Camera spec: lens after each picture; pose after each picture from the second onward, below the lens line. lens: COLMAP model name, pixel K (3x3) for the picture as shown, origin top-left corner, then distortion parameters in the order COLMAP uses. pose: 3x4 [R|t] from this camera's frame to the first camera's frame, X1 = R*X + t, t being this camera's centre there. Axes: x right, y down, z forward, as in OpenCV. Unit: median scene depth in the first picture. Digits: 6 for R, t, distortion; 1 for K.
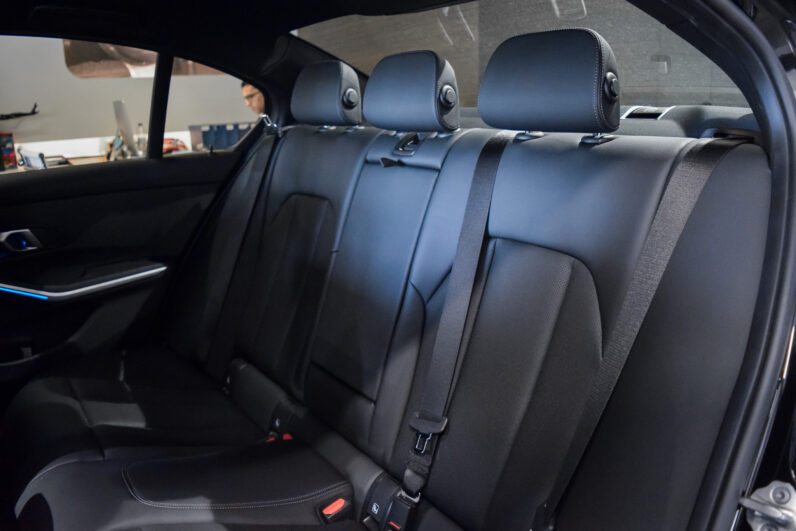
lens RADIAL K [[630.8, 0, 387.4], [0, 630.8, 266.7], [0, 0, 1]] dist [-0.079330, 0.003307]
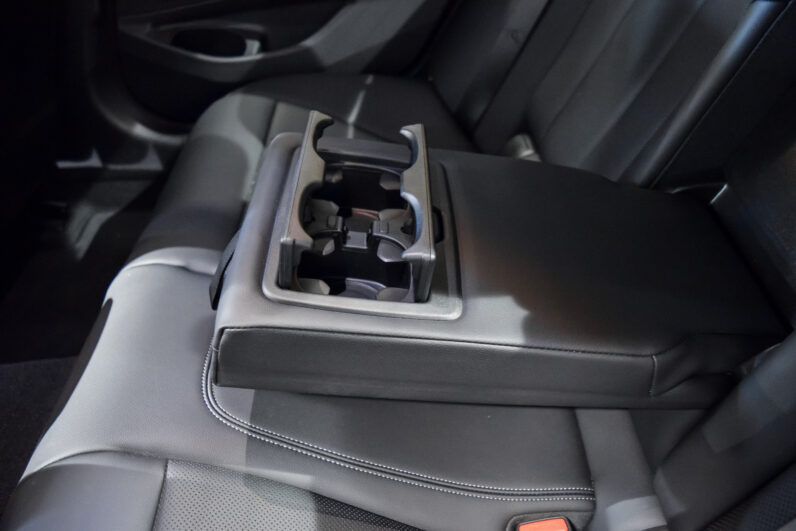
lens RADIAL K [[604.4, 0, 398.0], [0, 604.4, 265.5], [0, 0, 1]] dist [-0.077100, 0.000064]
pose [[0.826089, 0.394768, -0.402163, -0.054417], [-0.171042, 0.855613, 0.488540, -0.015860], [0.536956, -0.334791, 0.774334, 0.460216]]
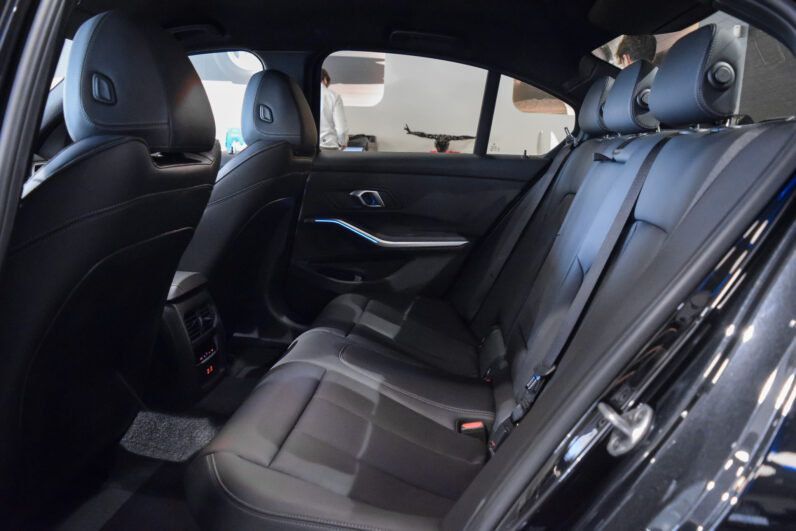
lens RADIAL K [[630.8, 0, 387.4], [0, 630.8, 266.7], [0, 0, 1]] dist [-0.079330, 0.003307]
pose [[0.744305, 0.189078, -0.640515, 0.376285], [-0.240236, 0.970686, 0.007379, 0.087123], [0.623134, 0.148382, 0.767910, -0.059382]]
